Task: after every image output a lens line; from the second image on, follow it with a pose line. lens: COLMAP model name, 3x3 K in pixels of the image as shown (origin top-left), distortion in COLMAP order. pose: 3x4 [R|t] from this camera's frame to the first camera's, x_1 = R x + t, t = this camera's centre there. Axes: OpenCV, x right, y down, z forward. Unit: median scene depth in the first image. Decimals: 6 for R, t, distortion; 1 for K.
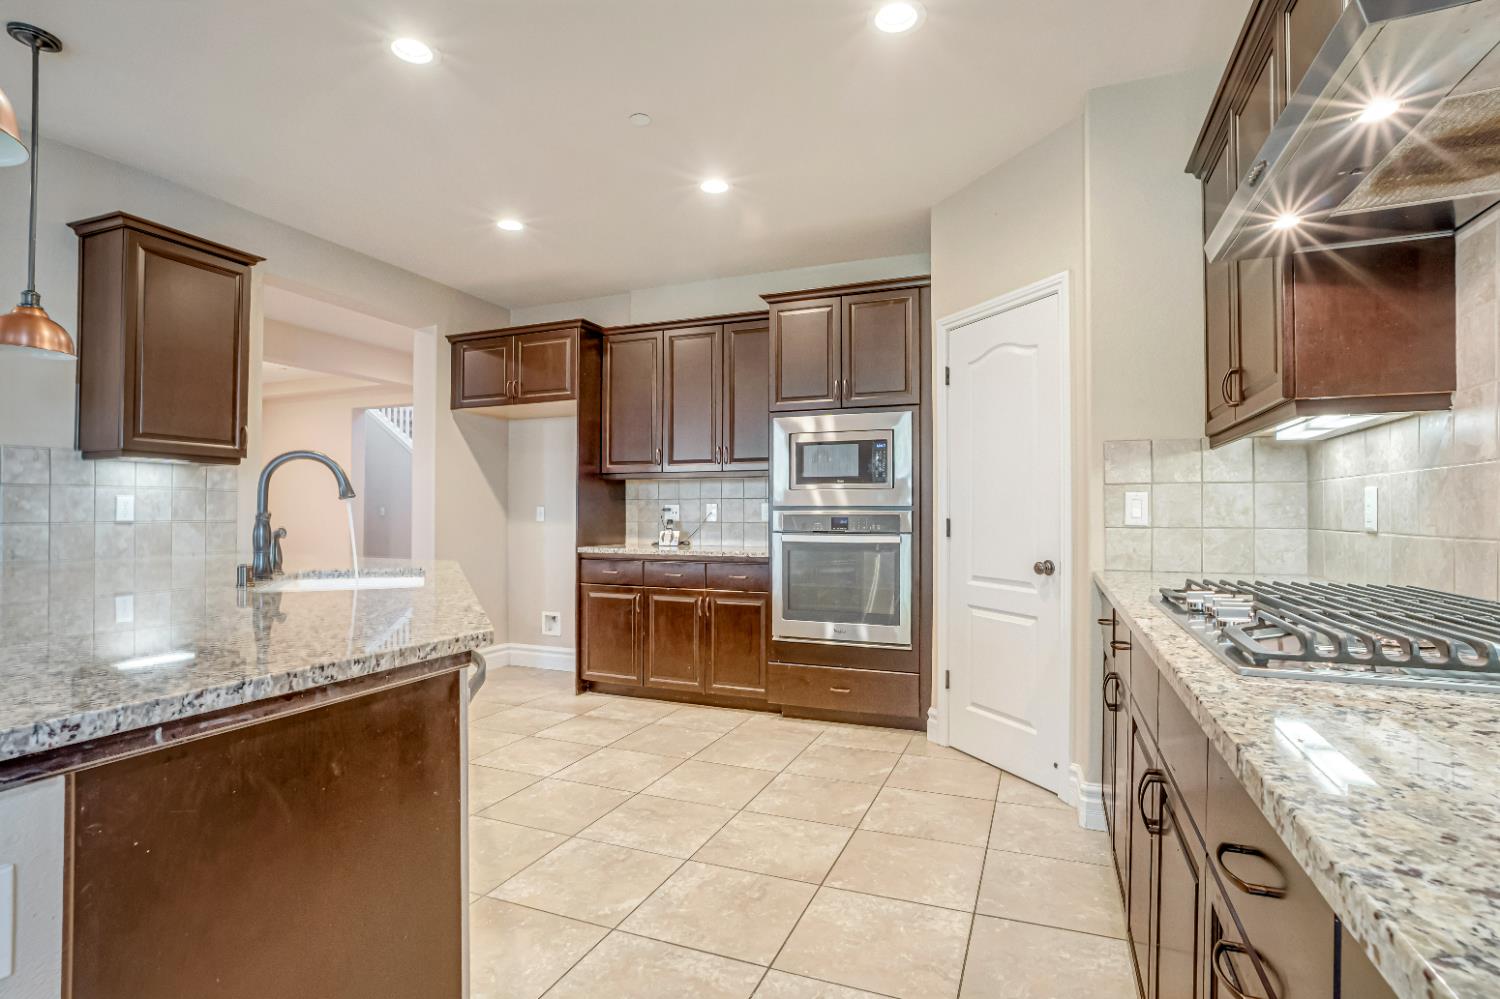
lens RADIAL K [[736.9, 0, 746.3], [0, 736.9, 506.0], [0, 0, 1]] dist [-0.029191, -0.000017]
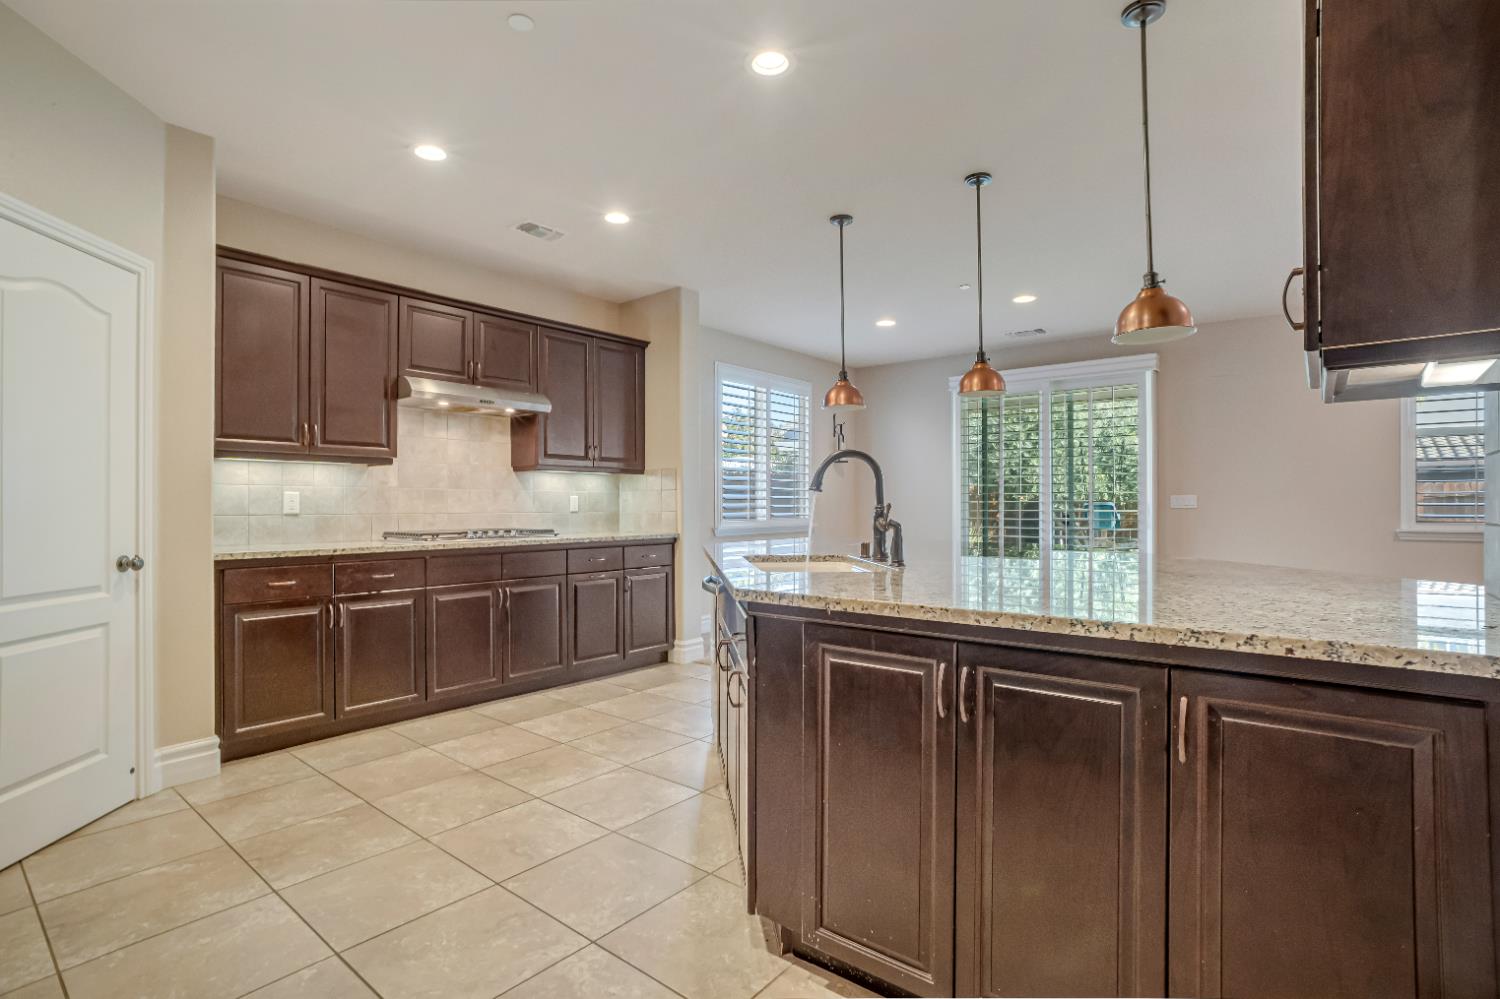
lens RADIAL K [[736.9, 0, 746.3], [0, 736.9, 506.0], [0, 0, 1]] dist [-0.029191, -0.000017]
pose [[-0.953038, 0.001013, 0.302848, -0.683519], [-0.001440, 0.999968, -0.007876, 0.020342], [-0.302846, -0.007942, -0.953006, 1.828385]]
